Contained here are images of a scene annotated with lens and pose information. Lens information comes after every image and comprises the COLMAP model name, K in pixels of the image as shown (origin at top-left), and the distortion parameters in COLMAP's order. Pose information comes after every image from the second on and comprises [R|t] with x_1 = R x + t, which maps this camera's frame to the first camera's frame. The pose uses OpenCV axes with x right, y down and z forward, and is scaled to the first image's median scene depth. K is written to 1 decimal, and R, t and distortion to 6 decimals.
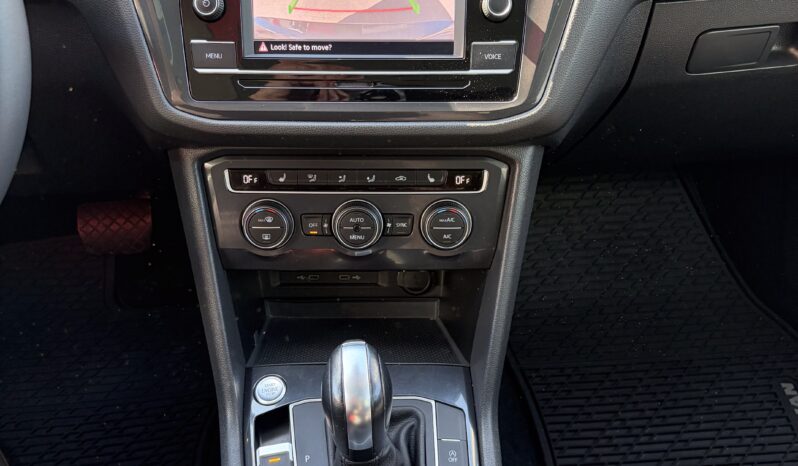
lens RADIAL K [[811.6, 0, 399.0], [0, 811.6, 233.0], [0, 0, 1]] dist [0.189912, -0.755785]
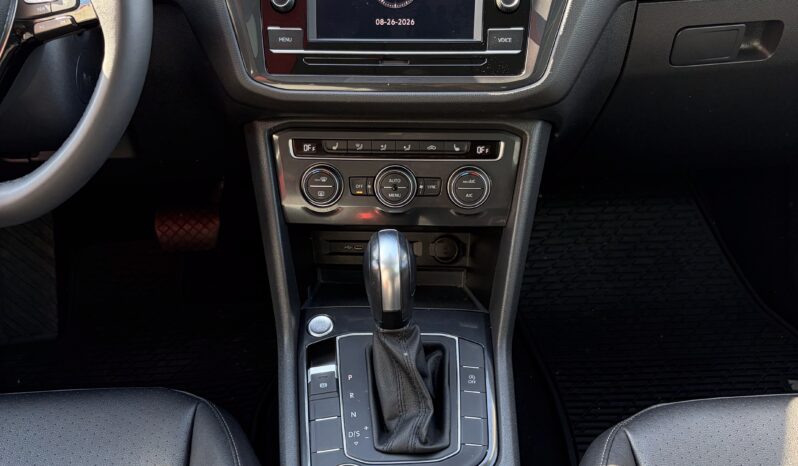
lens RADIAL K [[811.6, 0, 399.0], [0, 811.6, 233.0], [0, 0, 1]] dist [0.189912, -0.755785]
pose [[0.998262, 0.014022, -0.057239, 0.024749], [-0.019393, 0.995348, -0.094368, 0.174328], [0.055650, 0.095314, 0.993891, -0.199993]]
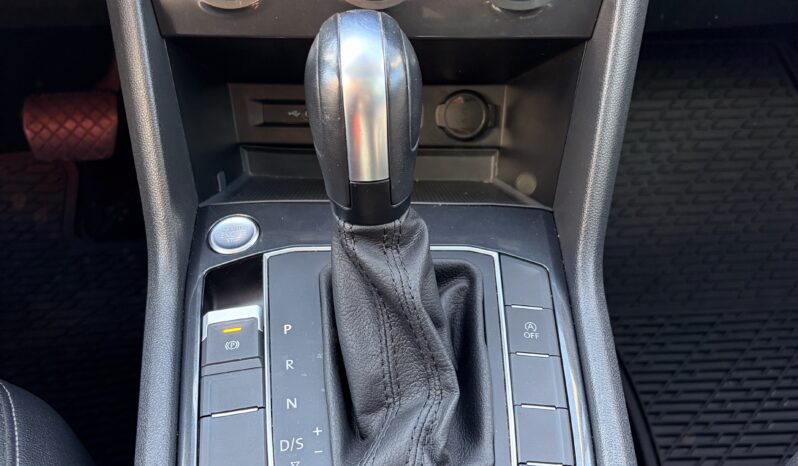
lens RADIAL K [[834.9, 0, 399.0], [0, 834.9, 233.0], [0, 0, 1]] dist [-0.012221, -0.010821]
pose [[0.999319, 0.008657, -0.035879, -0.008840], [-0.010963, 0.997853, -0.064575, 0.240667], [0.035243, 0.064925, 0.997268, 0.385907]]
